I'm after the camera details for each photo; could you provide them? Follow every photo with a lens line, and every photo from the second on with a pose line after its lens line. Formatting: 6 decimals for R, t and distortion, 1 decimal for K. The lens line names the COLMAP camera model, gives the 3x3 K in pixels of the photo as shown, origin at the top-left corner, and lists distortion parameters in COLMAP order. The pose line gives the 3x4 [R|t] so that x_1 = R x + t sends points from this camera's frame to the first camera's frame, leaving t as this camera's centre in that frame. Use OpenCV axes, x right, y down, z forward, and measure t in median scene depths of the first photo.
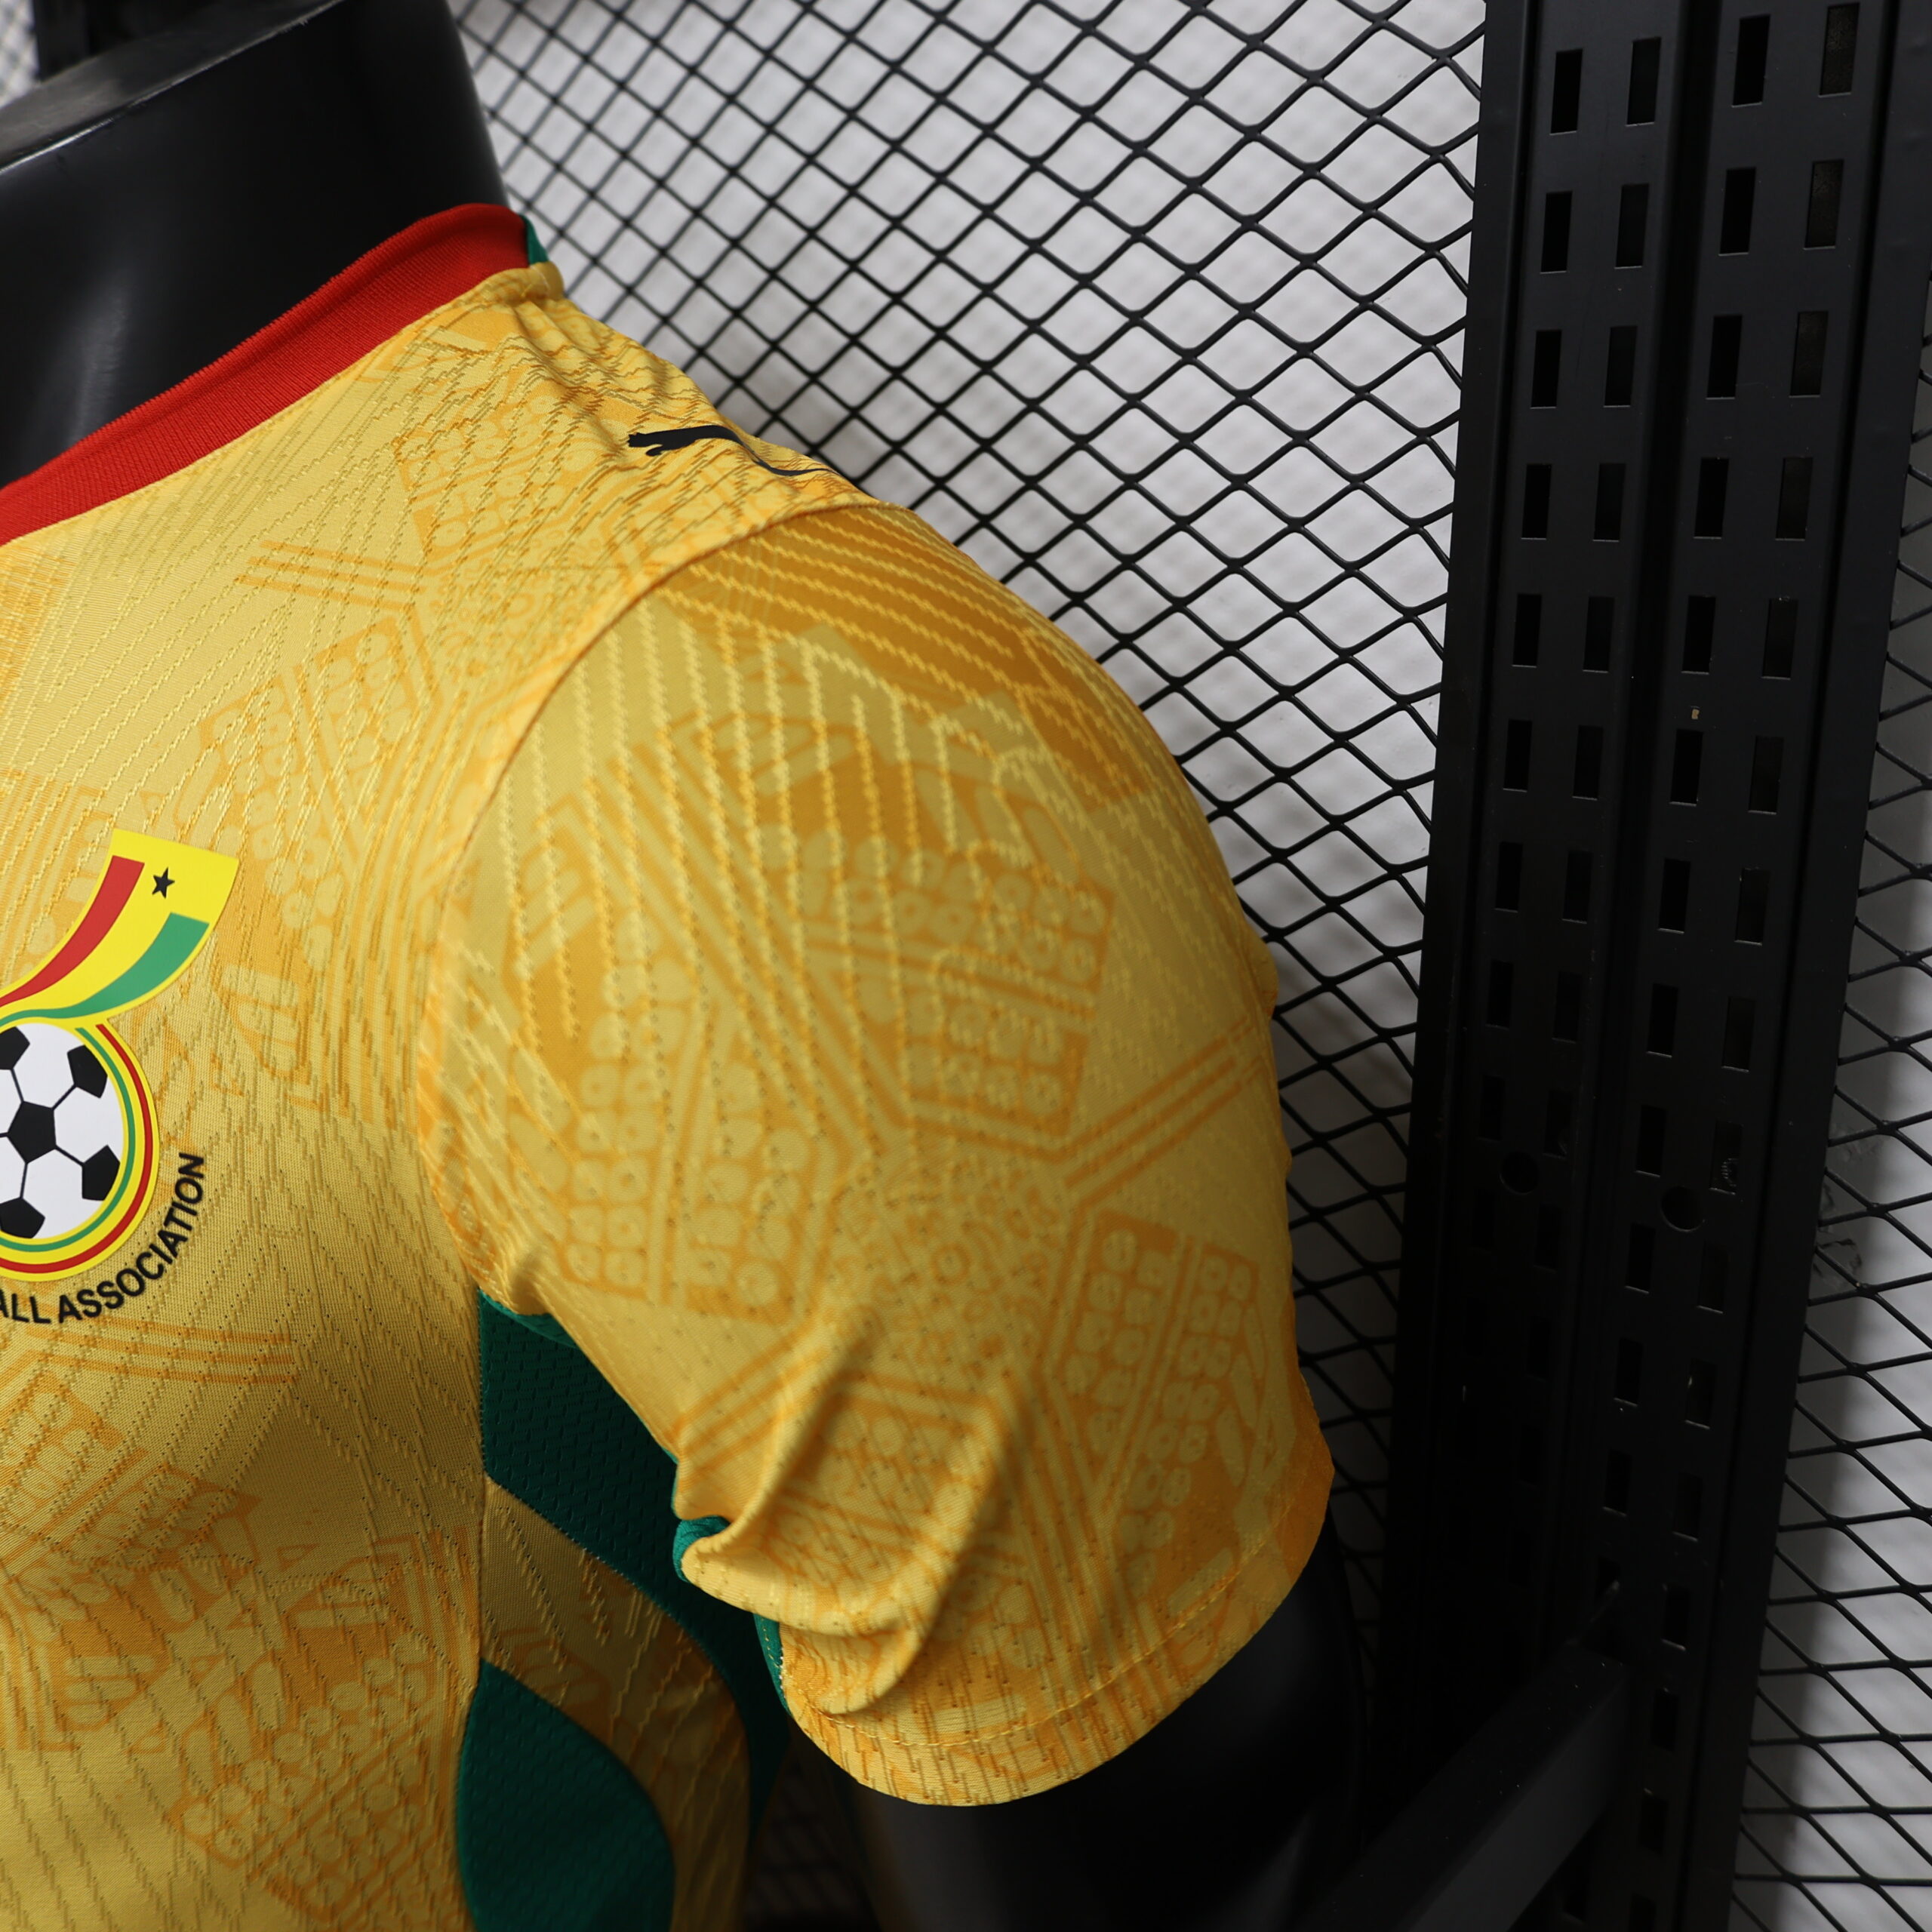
lens RADIAL K [[1979.0, 0, 966.0], [0, 1979.0, 966.0], [0, 0, 1]] dist [-0.022614, 0.010469]
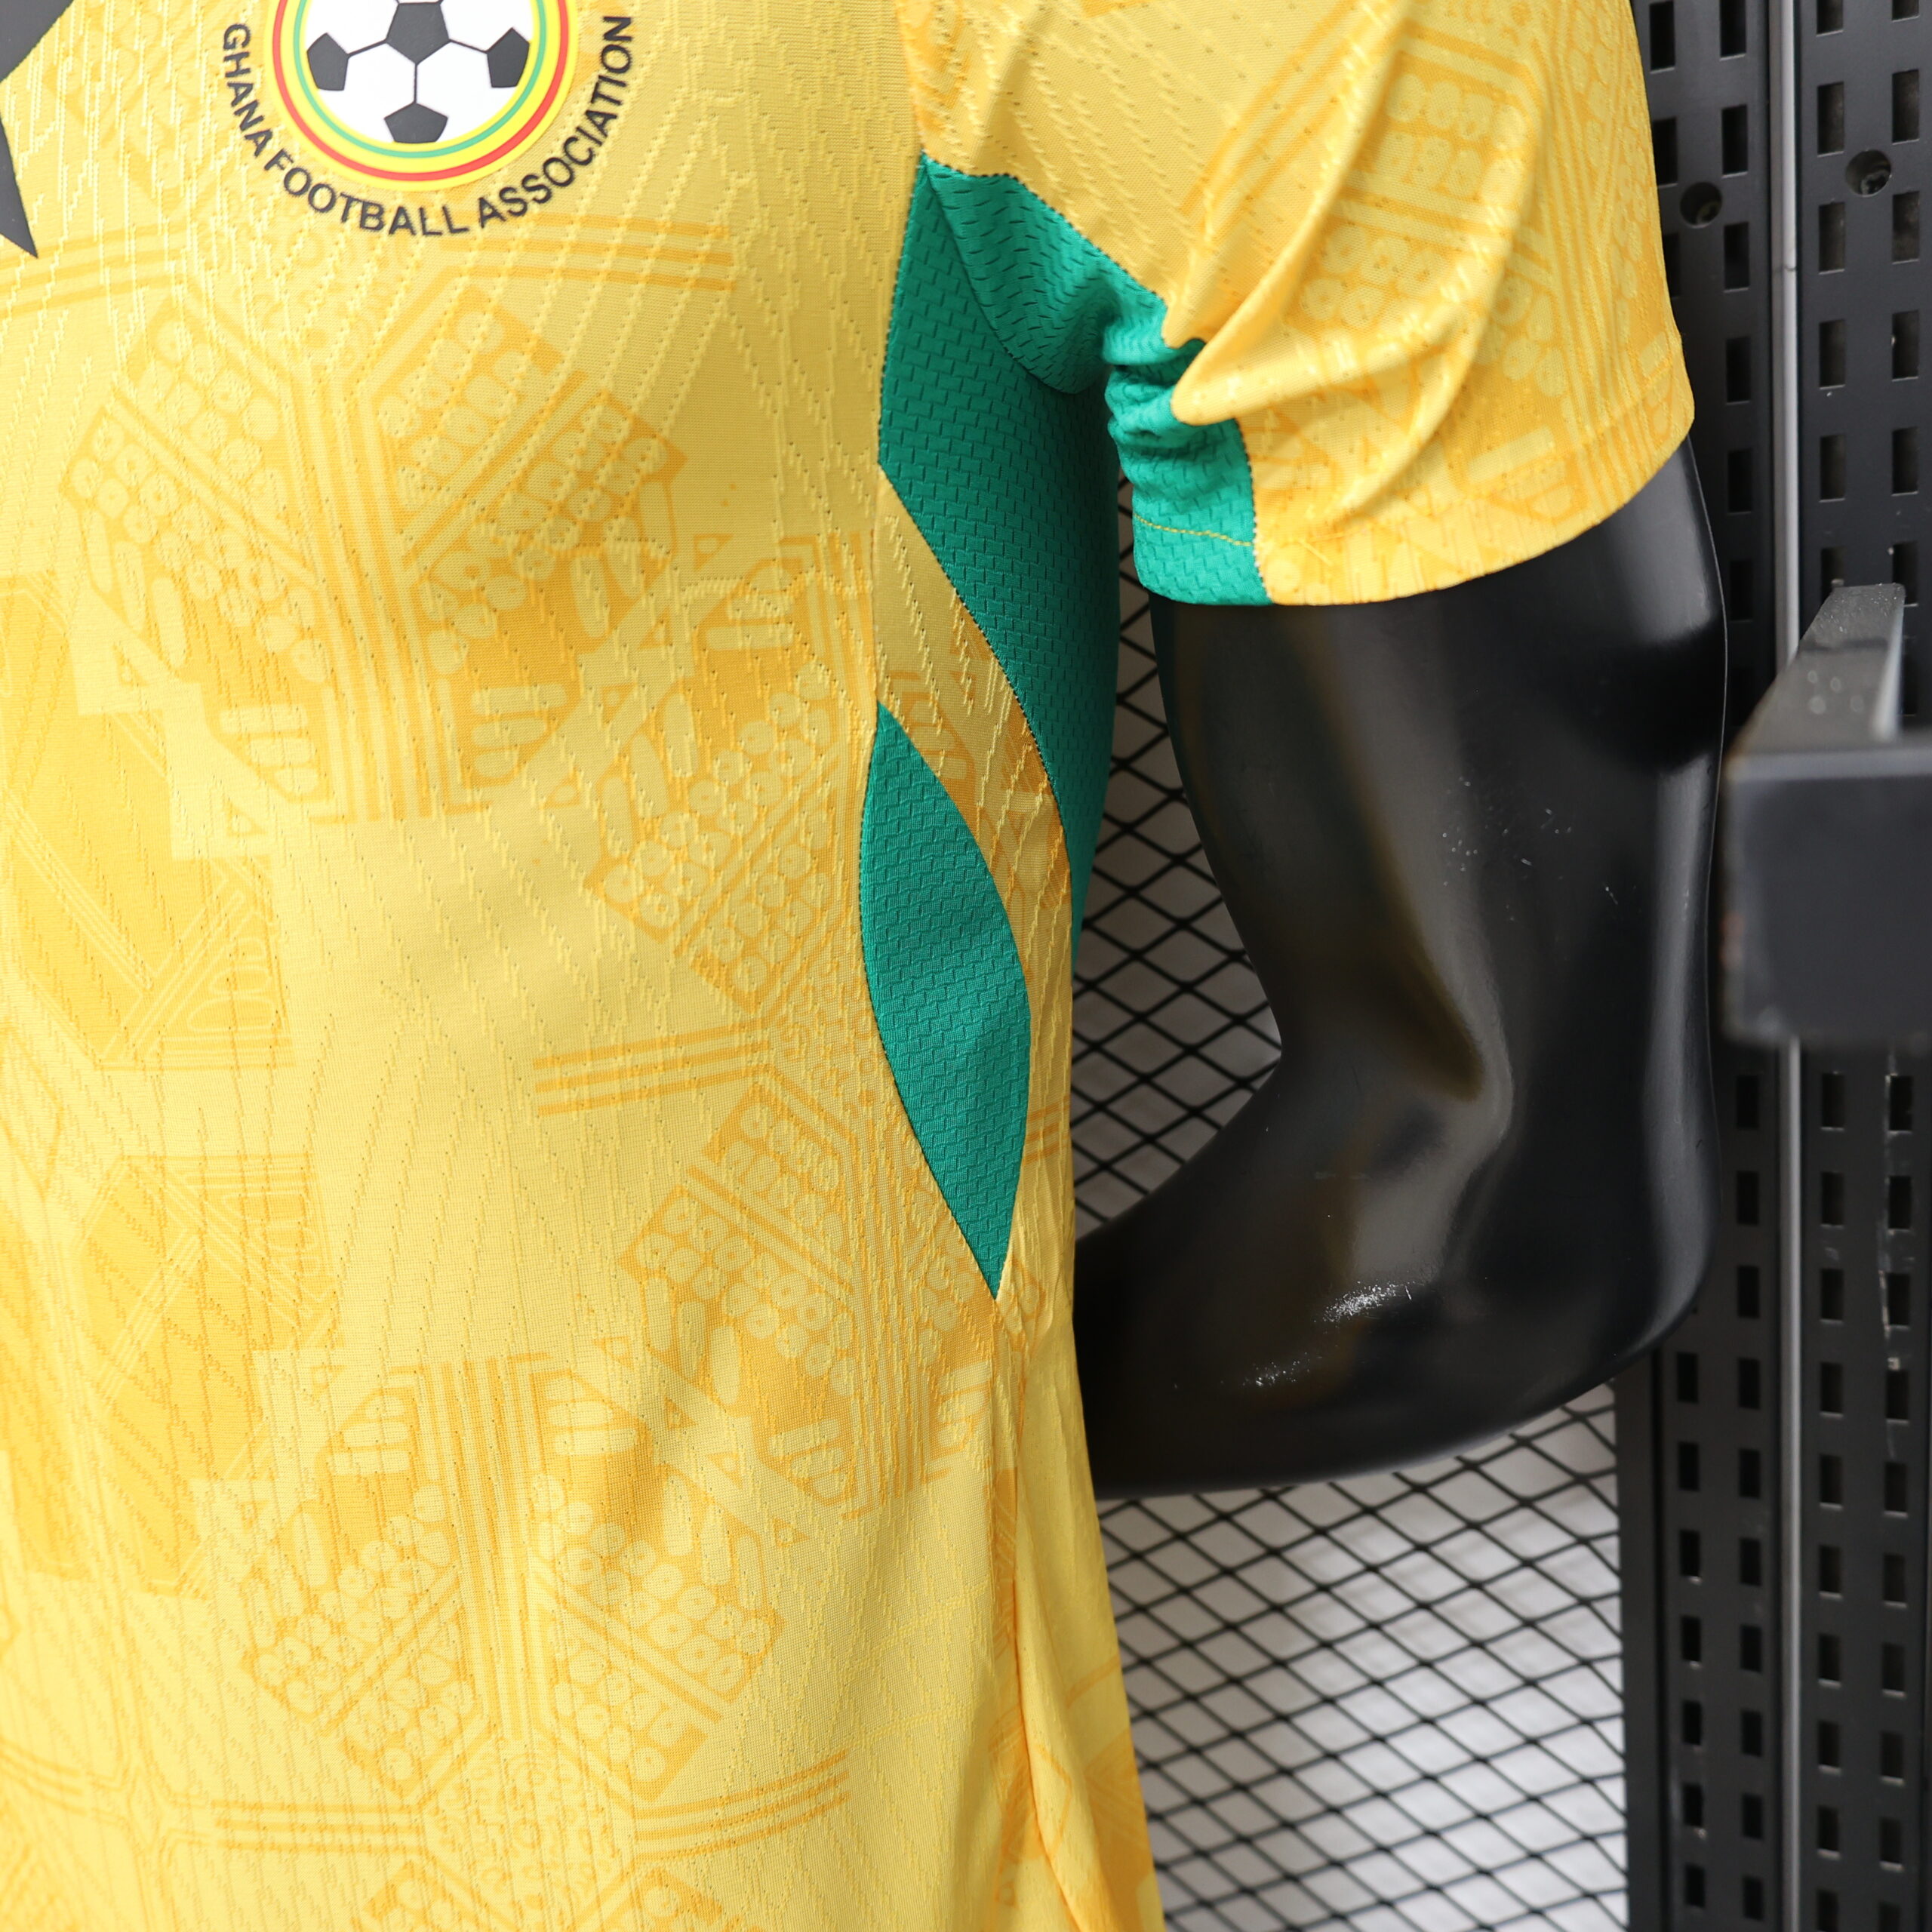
lens RADIAL K [[1979.0, 0, 966.0], [0, 1979.0, 966.0], [0, 0, 1]] dist [-0.022614, 0.010469]
pose [[0.964091, -0.148650, 0.220074, -0.496143], [0.156482, 0.987508, -0.018495, 0.574449], [-0.214576, 0.052268, 0.975308, 0.072006]]
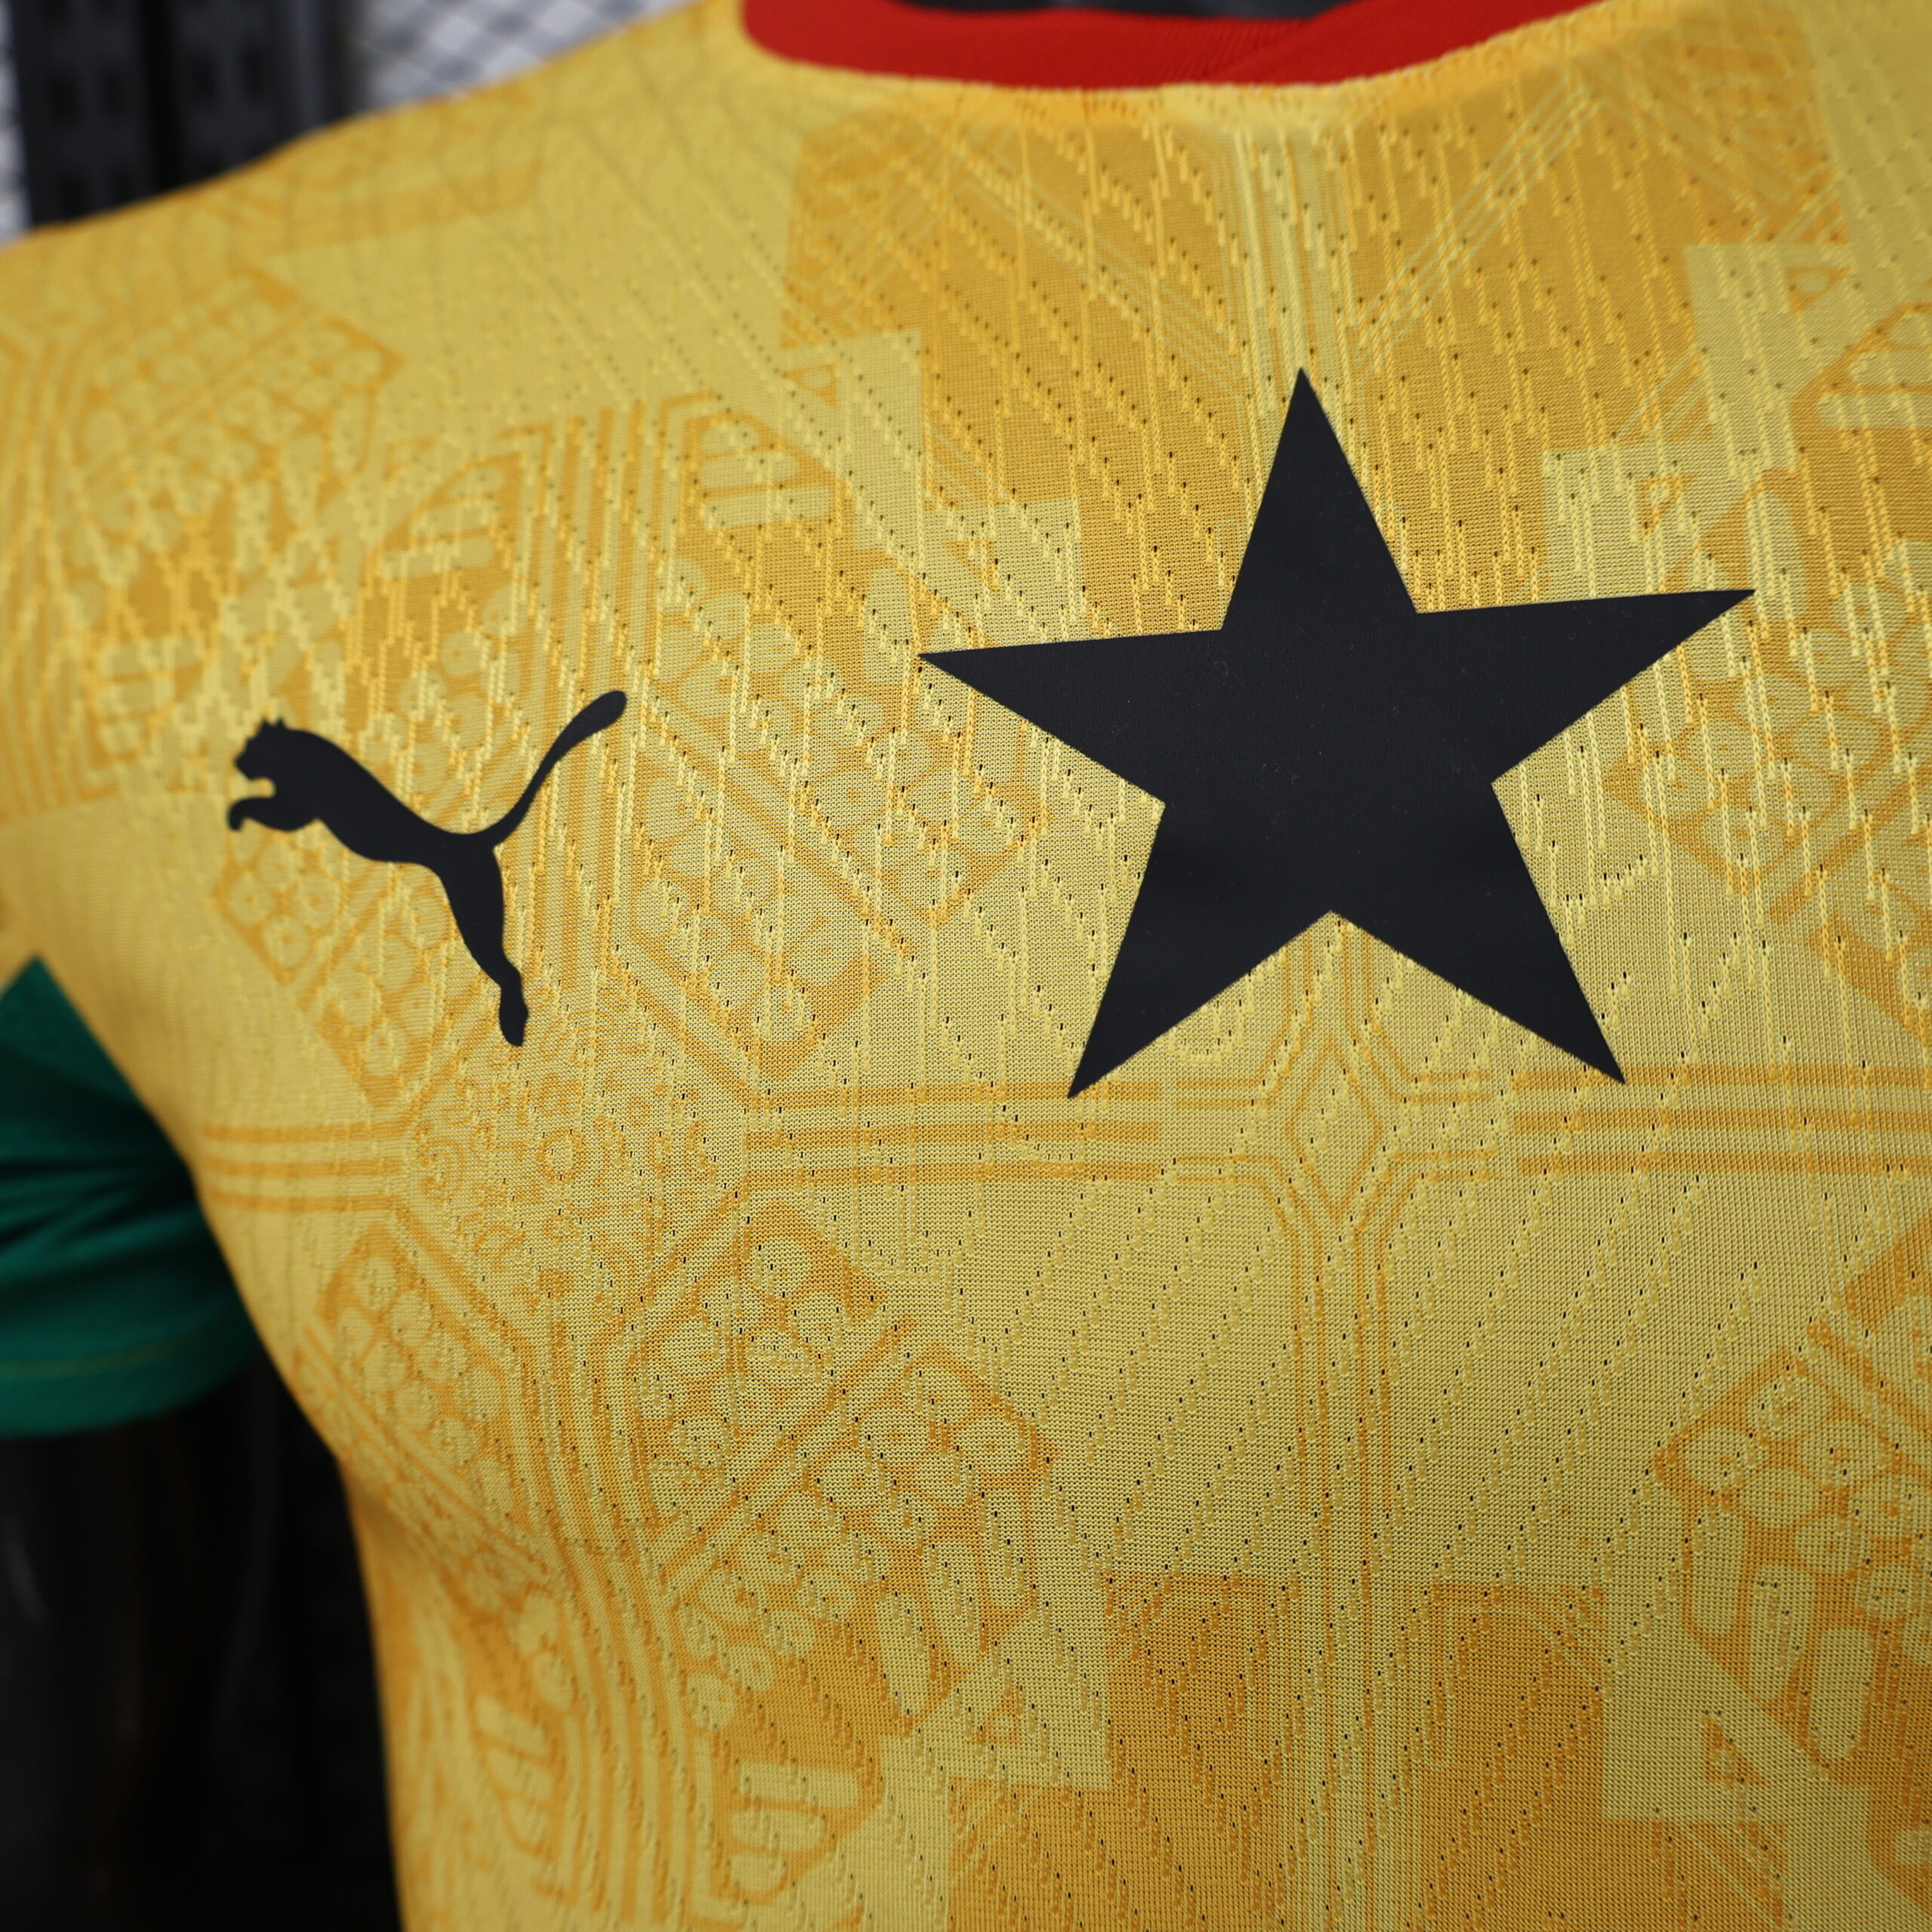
lens RADIAL K [[1889.5, 0, 990.6], [0, 1889.5, 969.2], [0, 0, 1]] dist [-0.003881, 0.004626]
pose [[0.892179, -0.108960, 0.438344, -1.090538], [0.157118, 0.984727, -0.075014, 0.113055], [-0.423475, 0.135797, 0.895672, 0.678899]]
